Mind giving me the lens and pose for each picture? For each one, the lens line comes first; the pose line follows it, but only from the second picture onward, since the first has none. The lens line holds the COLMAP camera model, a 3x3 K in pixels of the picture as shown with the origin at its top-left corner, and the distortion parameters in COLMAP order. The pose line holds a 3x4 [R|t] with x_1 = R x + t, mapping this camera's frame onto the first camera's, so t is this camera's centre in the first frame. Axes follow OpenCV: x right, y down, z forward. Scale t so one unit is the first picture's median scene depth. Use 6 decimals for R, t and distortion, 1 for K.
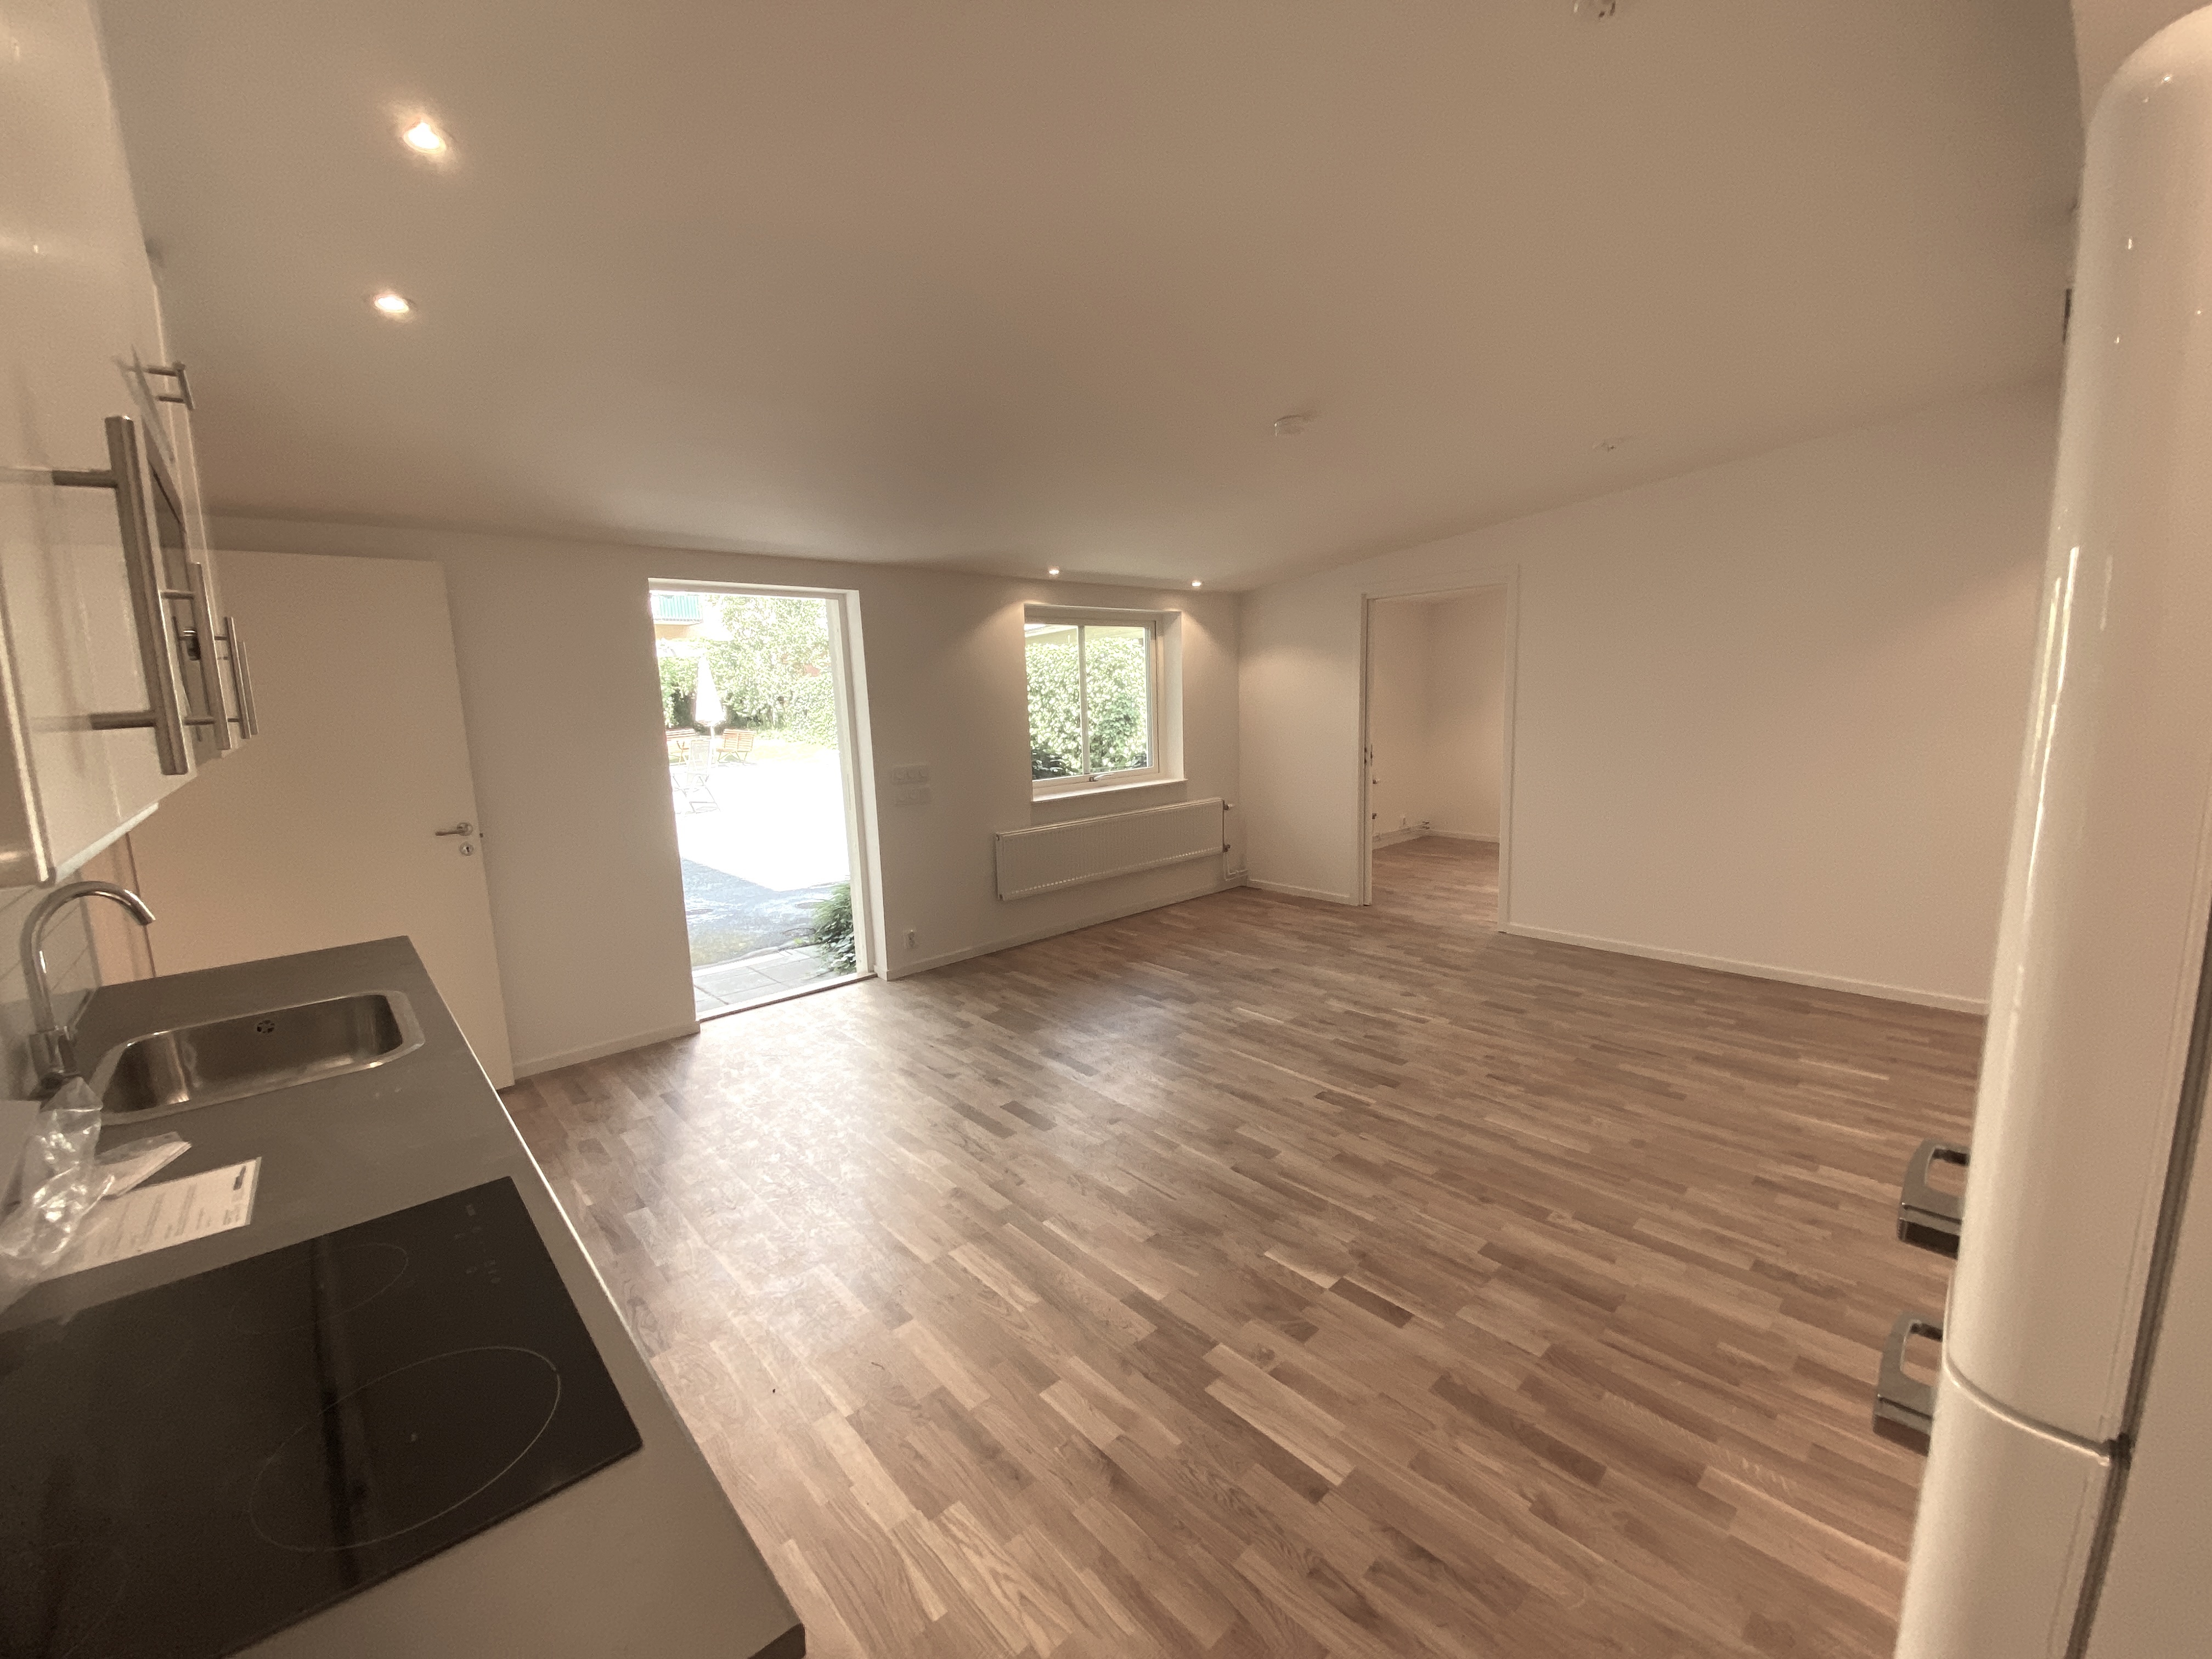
lens RADIAL K [[898.5, 0, 1115.0], [0, 898.5, 820.4], [0, 0, 1]] dist [-0.003411, -0.000500]
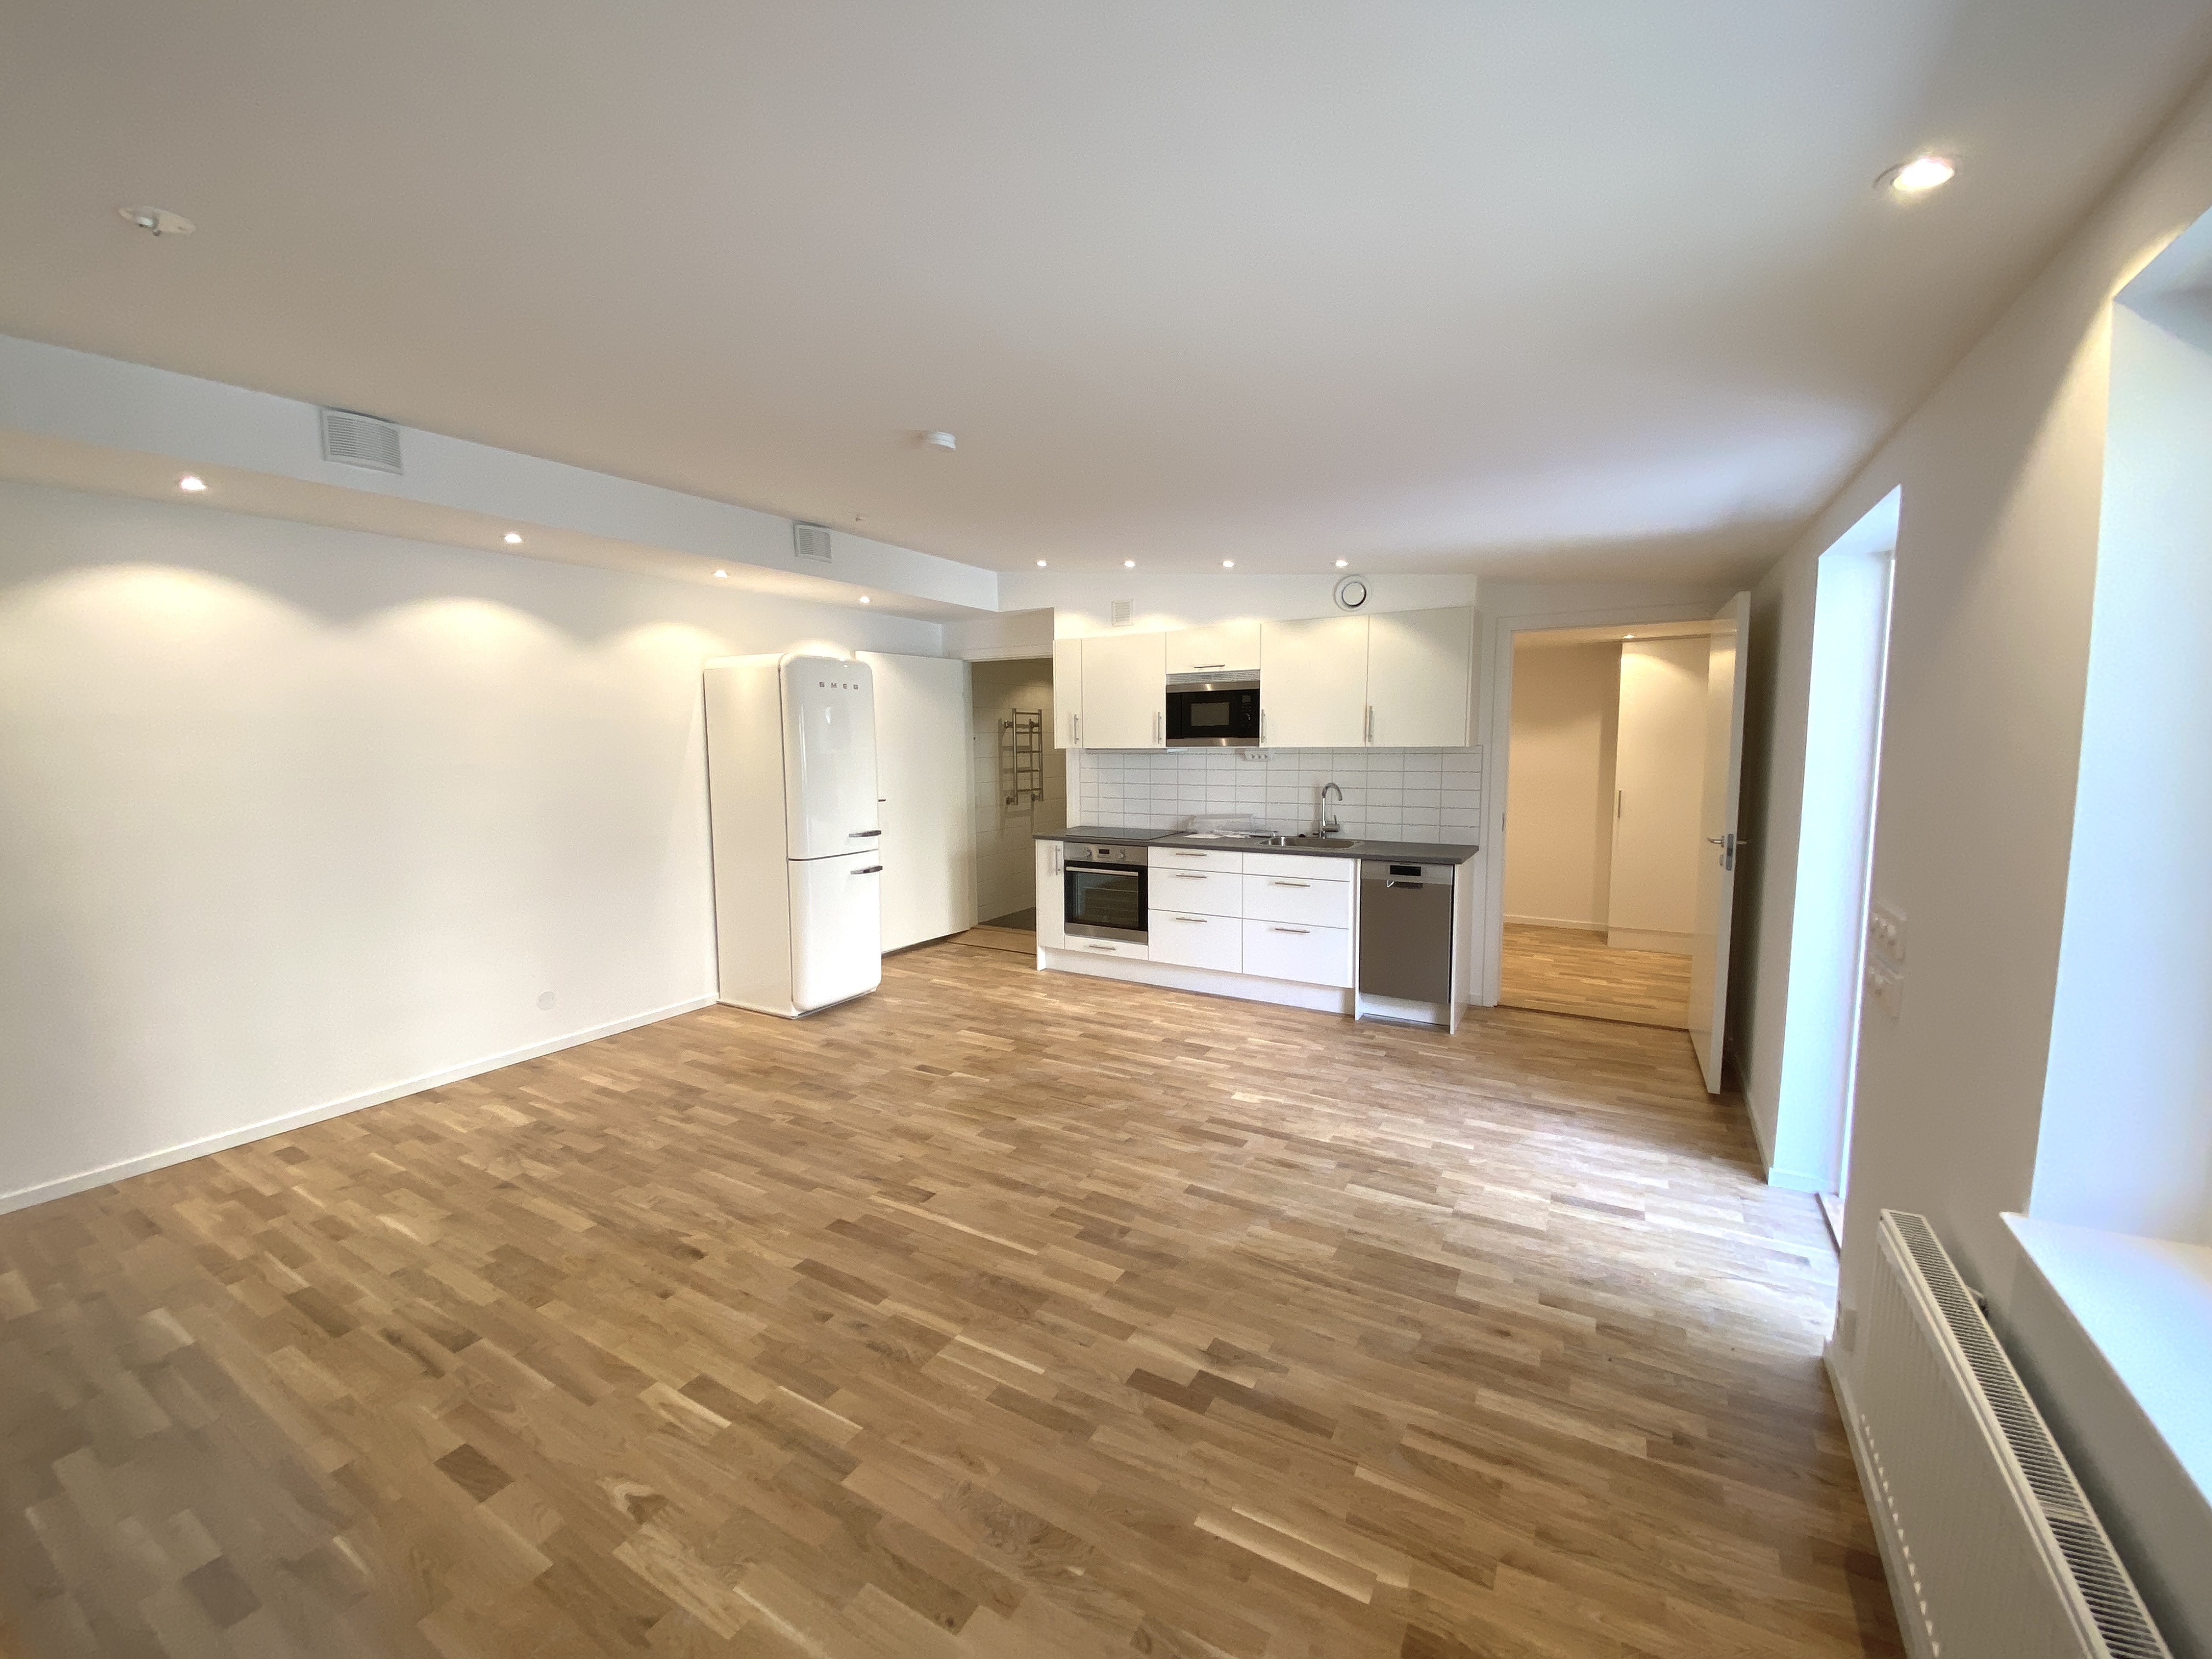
lens RADIAL K [[898.5, 0, 1101.4], [0, 898.5, 826.1], [0, 0, 1]] dist [-0.003411, -0.000500]
pose [[-0.957663, 0.076423, -0.277562, 0.292261], [0.003781, 0.967378, 0.253310, -0.290741], [0.287866, 0.241536, -0.926711, 1.848128]]
